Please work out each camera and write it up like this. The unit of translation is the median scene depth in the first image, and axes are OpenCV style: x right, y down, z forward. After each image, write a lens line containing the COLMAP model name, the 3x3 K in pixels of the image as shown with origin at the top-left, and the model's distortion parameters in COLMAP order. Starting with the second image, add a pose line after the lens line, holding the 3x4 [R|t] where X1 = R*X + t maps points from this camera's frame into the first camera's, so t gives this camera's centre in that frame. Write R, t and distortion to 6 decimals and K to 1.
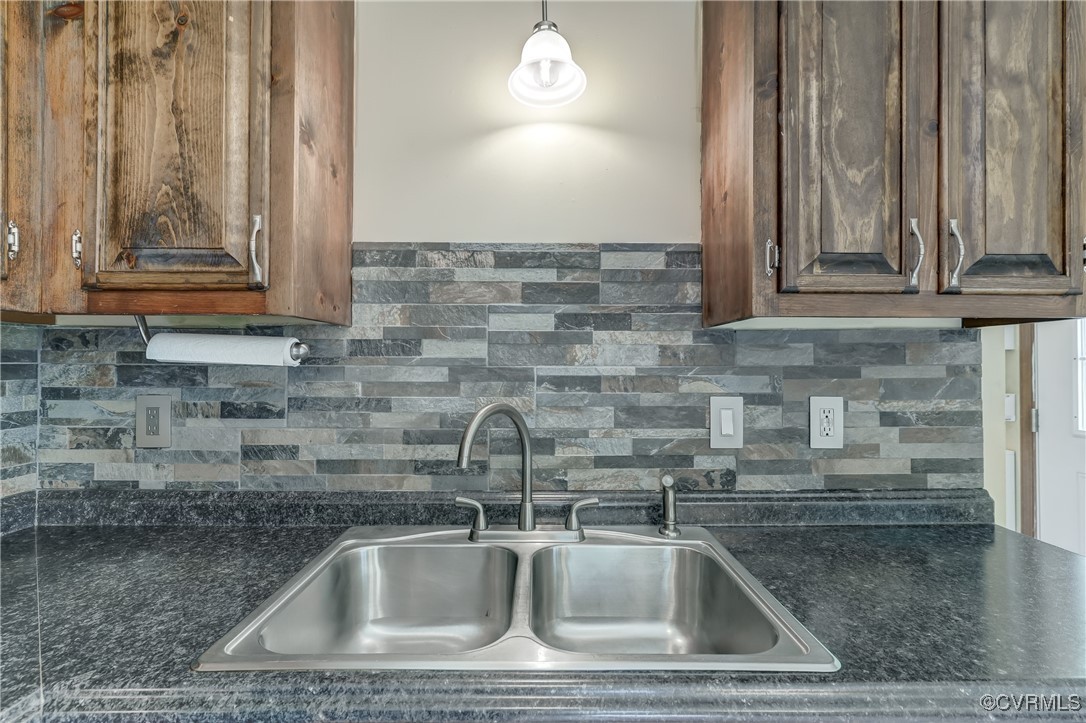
lens RADIAL K [[506.4, 0, 549.9], [0, 506.4, 357.7], [0, 0, 1]] dist [-0.001450, 0.000293]
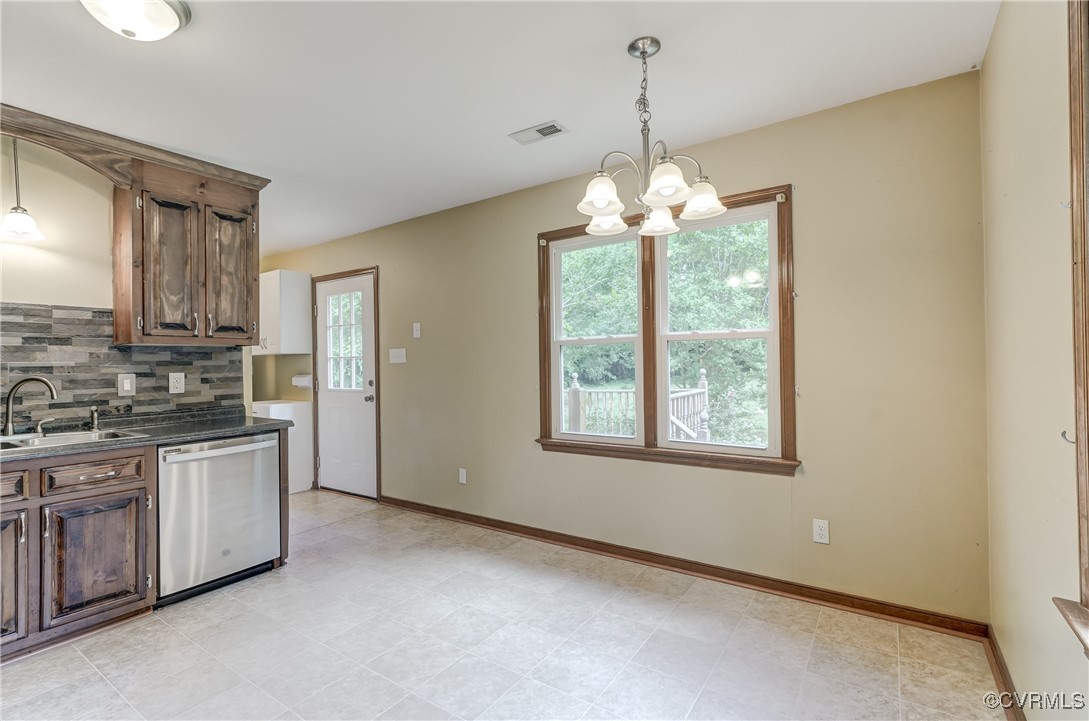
lens RADIAL K [[496.8, 0, 546.1], [0, 496.8, 357.5], [0, 0, 1]] dist [0.001077, 0.000785]
pose [[0.575969, -0.004080, 0.817461, -0.426676], [0.007303, 0.999973, -0.000155, 0.013687], [-0.817439, 0.006059, 0.575984, -1.961719]]
